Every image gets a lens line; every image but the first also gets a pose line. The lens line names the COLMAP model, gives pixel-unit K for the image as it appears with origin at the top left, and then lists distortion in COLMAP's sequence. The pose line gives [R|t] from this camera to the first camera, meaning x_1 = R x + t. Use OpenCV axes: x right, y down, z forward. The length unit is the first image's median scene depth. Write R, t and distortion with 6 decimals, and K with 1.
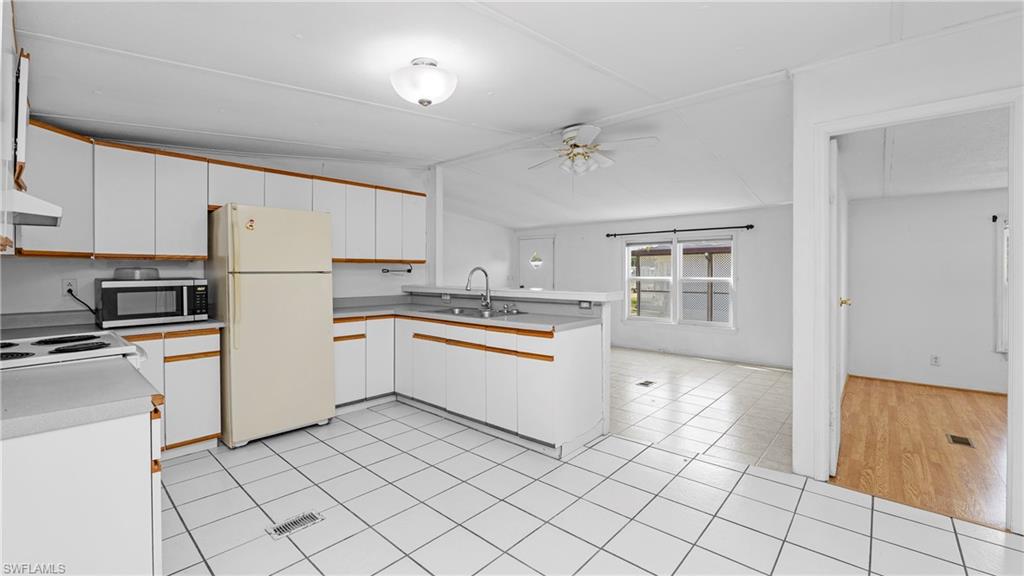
lens RADIAL K [[418.5, 0, 510.7], [0, 418.5, 272.2], [0, 0, 1]] dist [-0.000976, 0.000022]
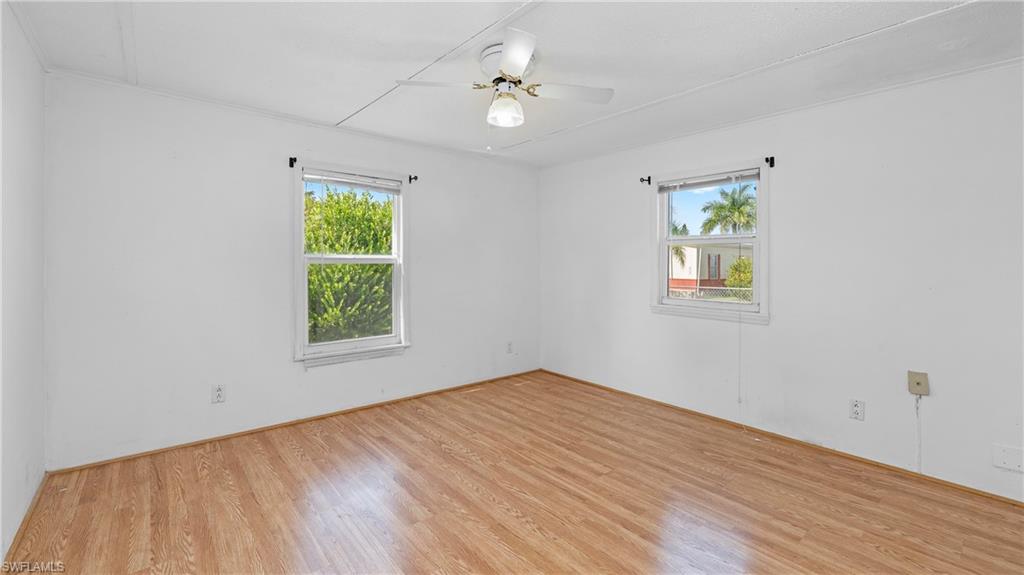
lens RADIAL K [[418.5, 0, 510.7], [0, 418.5, 271.7], [0, 0, 1]] dist [-0.000976, 0.000022]
pose [[0.122704, -0.023803, 0.992158, 0.535790], [-0.009280, 0.999641, 0.025131, 0.026985], [-0.992400, -0.012291, 0.122439, 0.572144]]
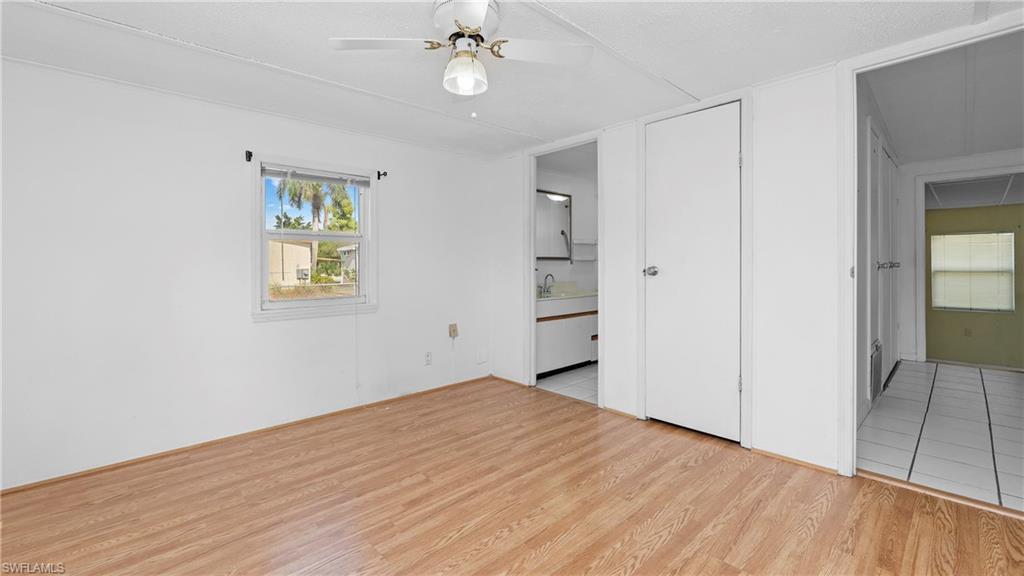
lens RADIAL K [[418.5, 0, 510.7], [0, 418.5, 272.2], [0, 0, 1]] dist [-0.000976, 0.000022]
pose [[-0.994964, -0.000466, 0.100232, 0.809888], [0.001503, 0.999807, 0.019570, 0.032337], [-0.100222, 0.019622, -0.994772, 0.885235]]
